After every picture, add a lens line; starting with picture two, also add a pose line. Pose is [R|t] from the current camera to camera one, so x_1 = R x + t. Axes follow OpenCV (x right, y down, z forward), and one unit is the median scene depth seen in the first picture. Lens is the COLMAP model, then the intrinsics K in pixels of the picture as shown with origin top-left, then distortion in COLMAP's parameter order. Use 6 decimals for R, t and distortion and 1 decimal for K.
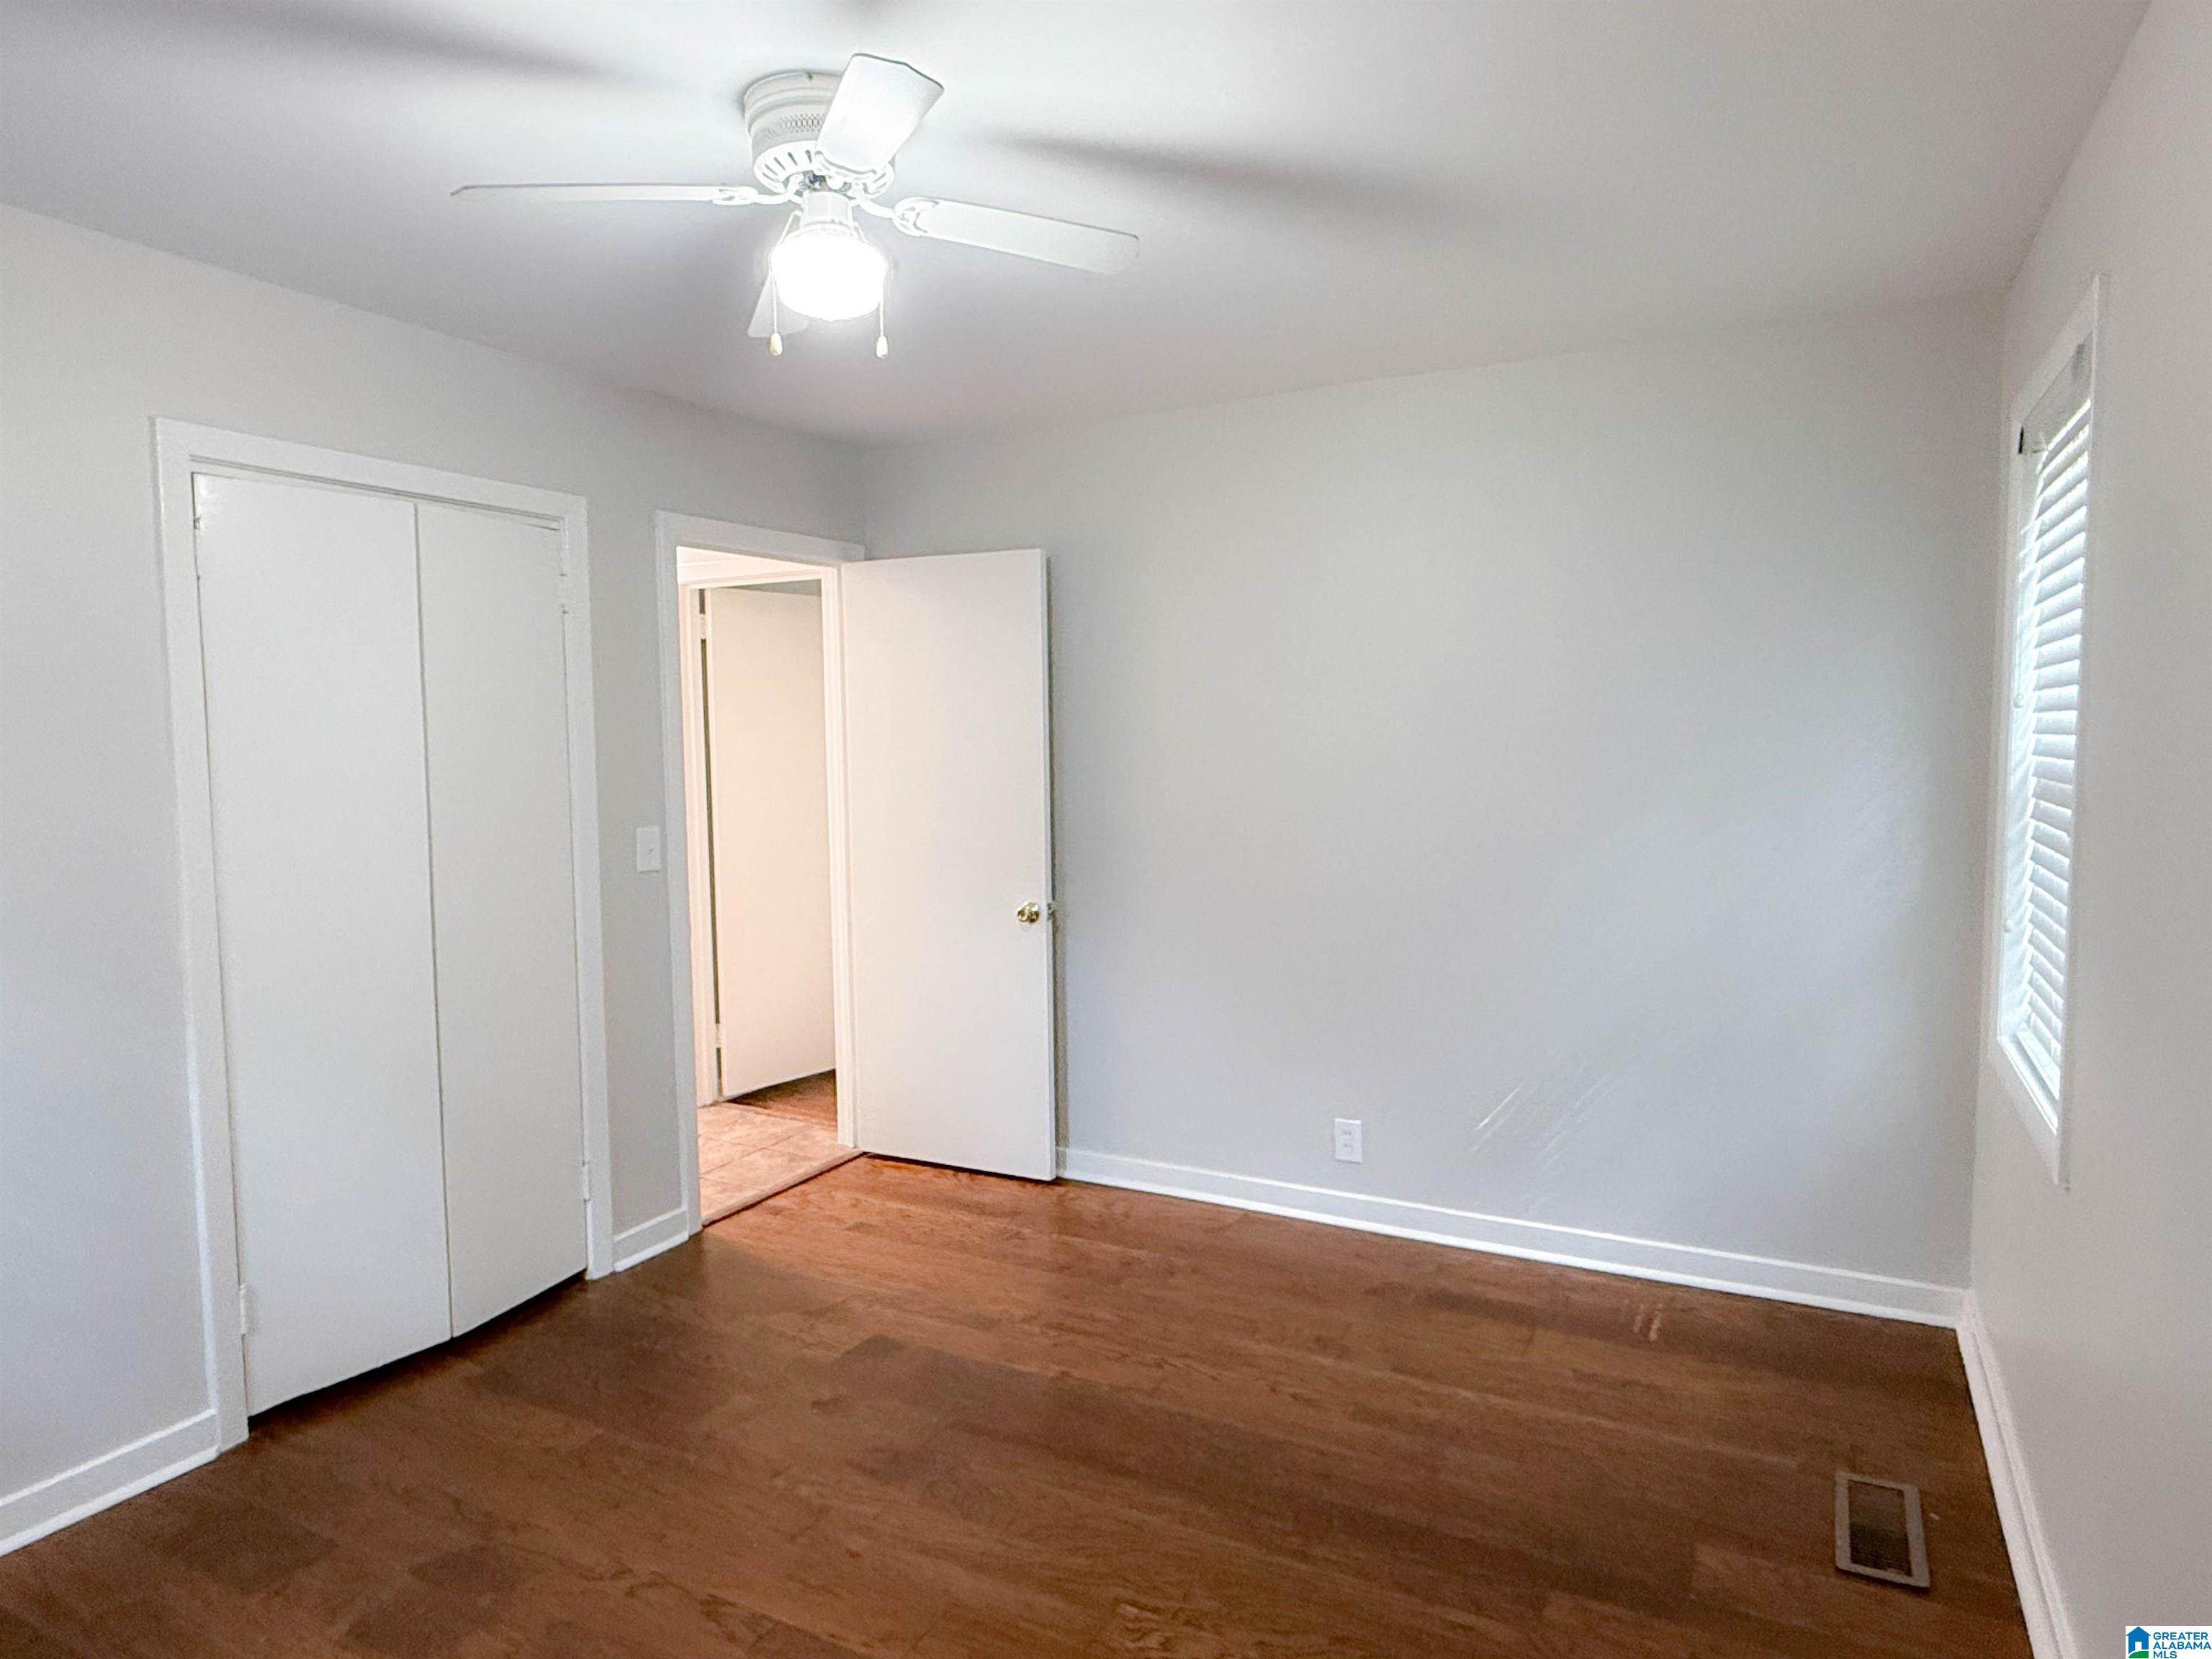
lens RADIAL K [[1293.1, 0, 1106.0], [0, 1293.1, 829.5], [0, 0, 1]] dist [0.000026, 0.000195]
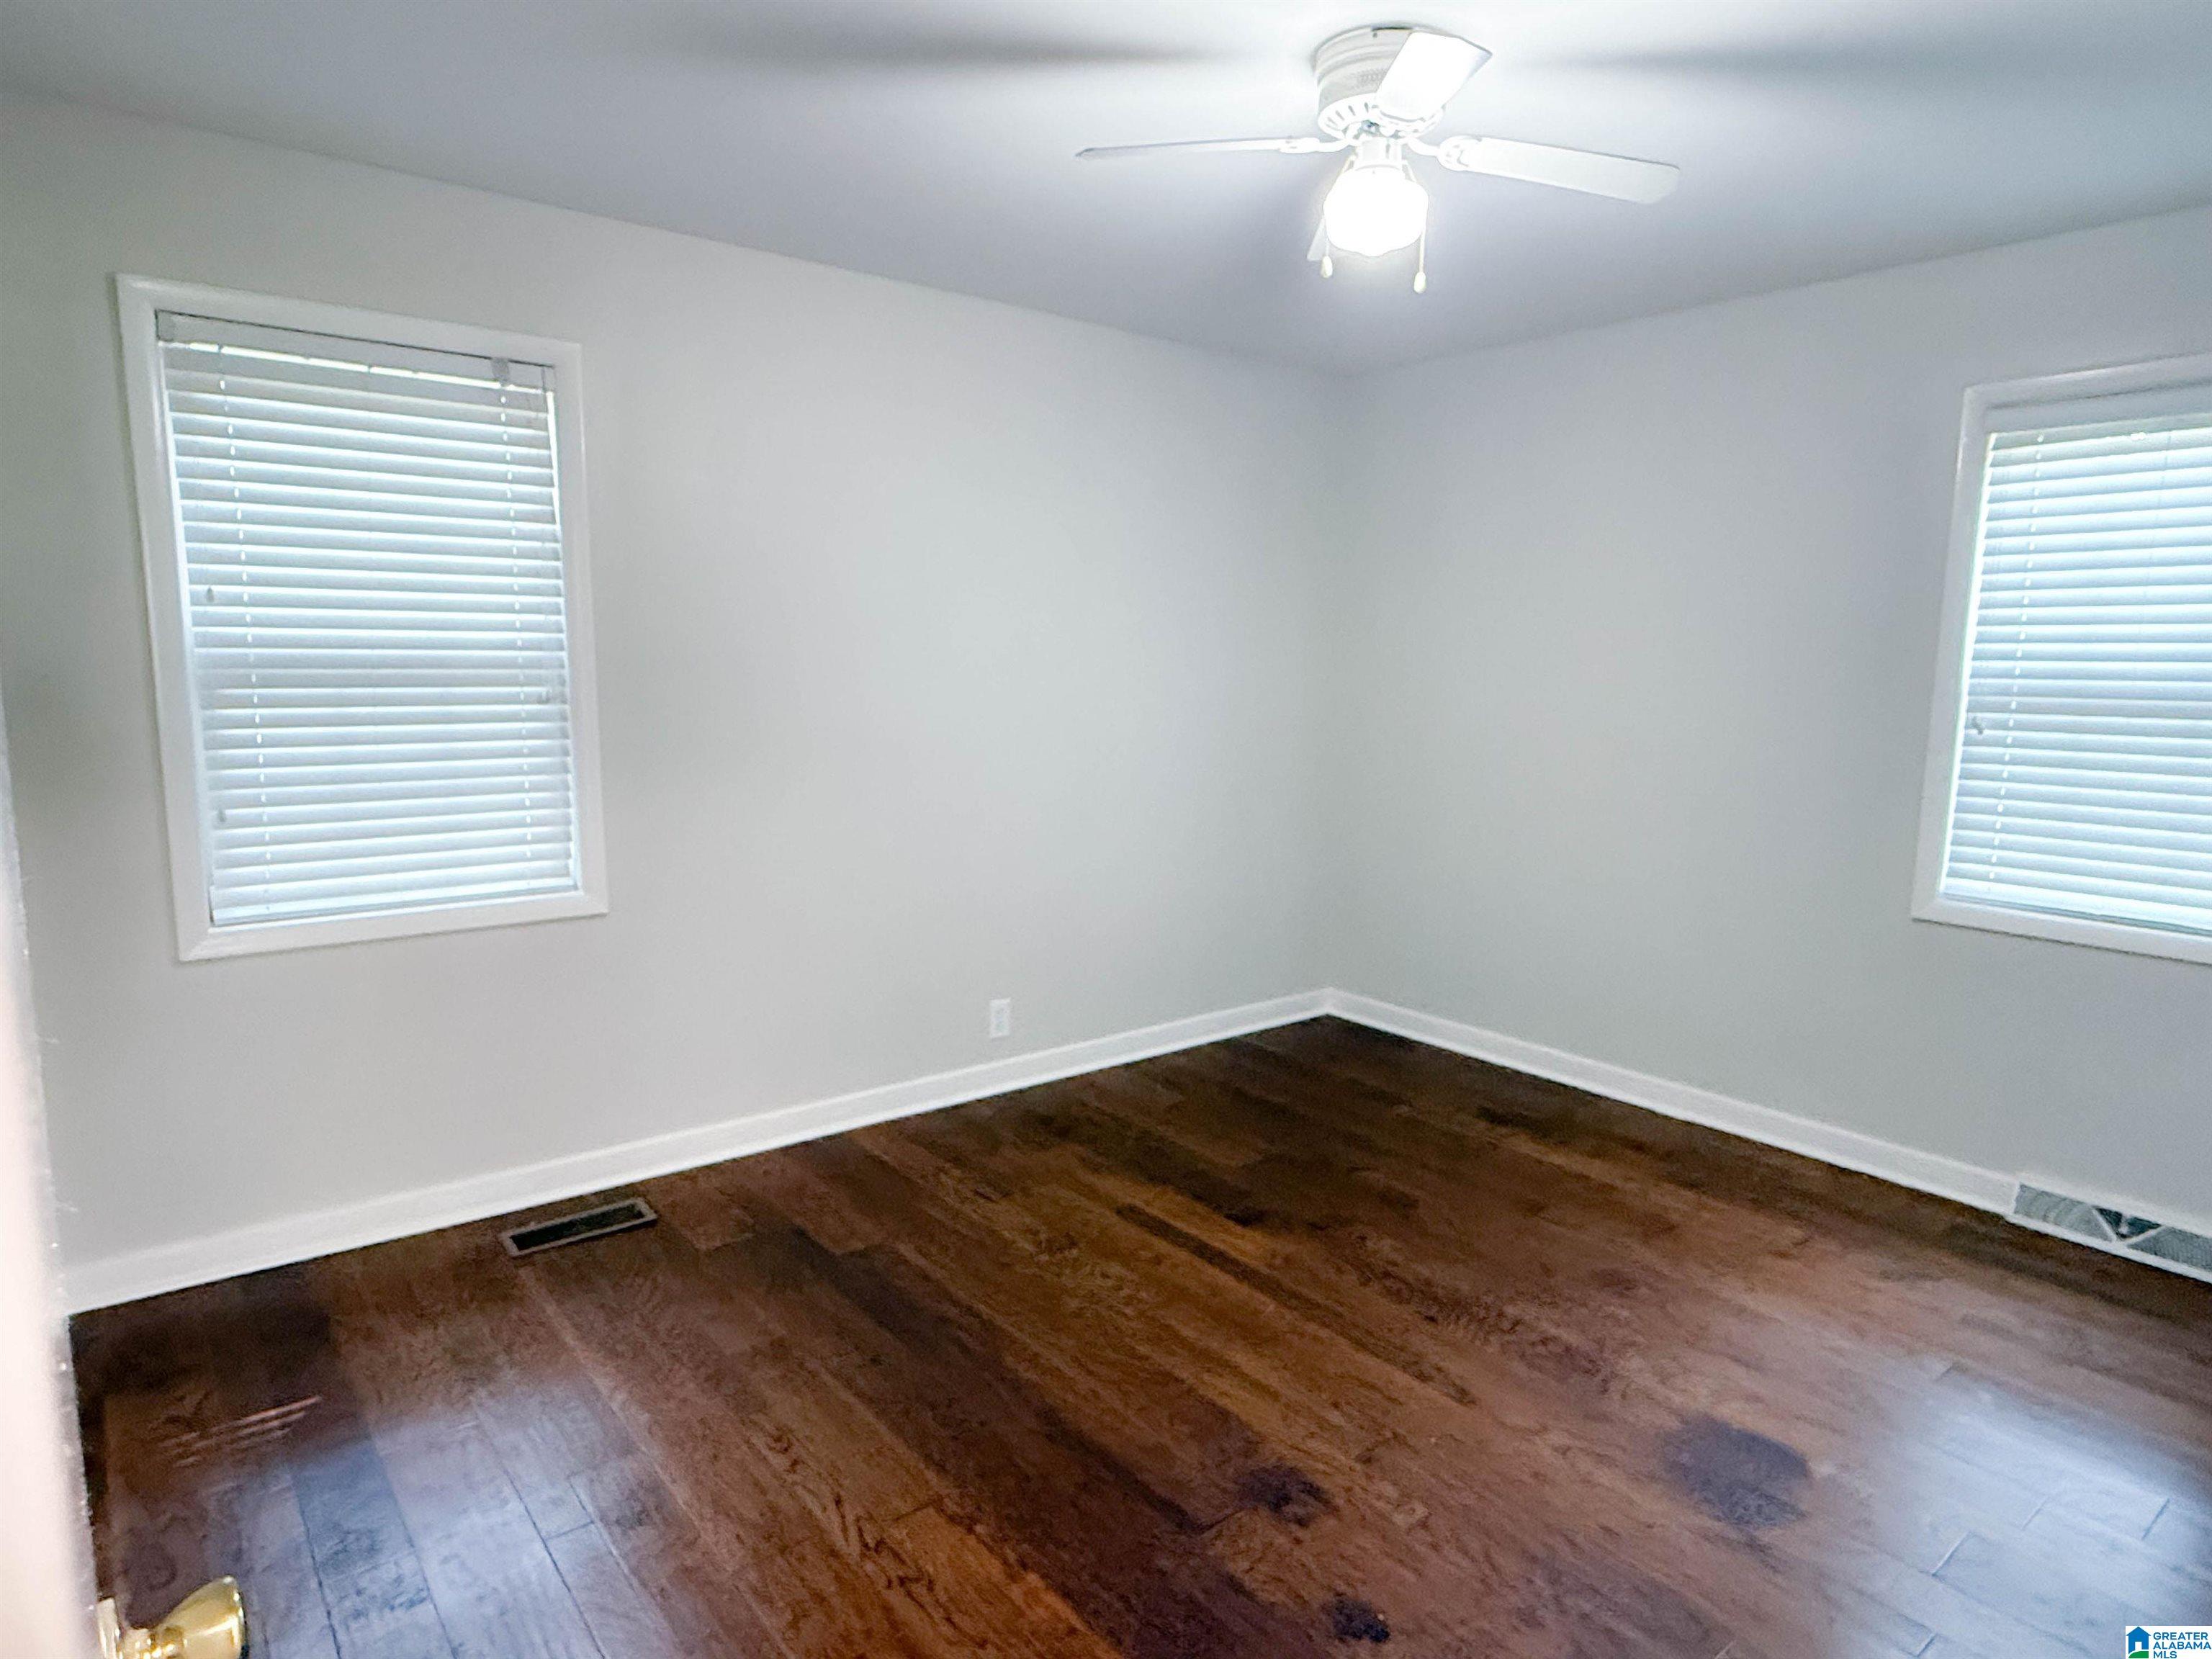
lens RADIAL K [[1293.1, 0, 1106.0], [0, 1293.1, 829.5], [0, 0, 1]] dist [0.000026, 0.000195]
pose [[-0.919199, -0.052199, 0.390319, -0.405354], [0.024499, 0.981676, 0.188977, -0.105407], [-0.393031, 0.183270, -0.901076, 1.924032]]
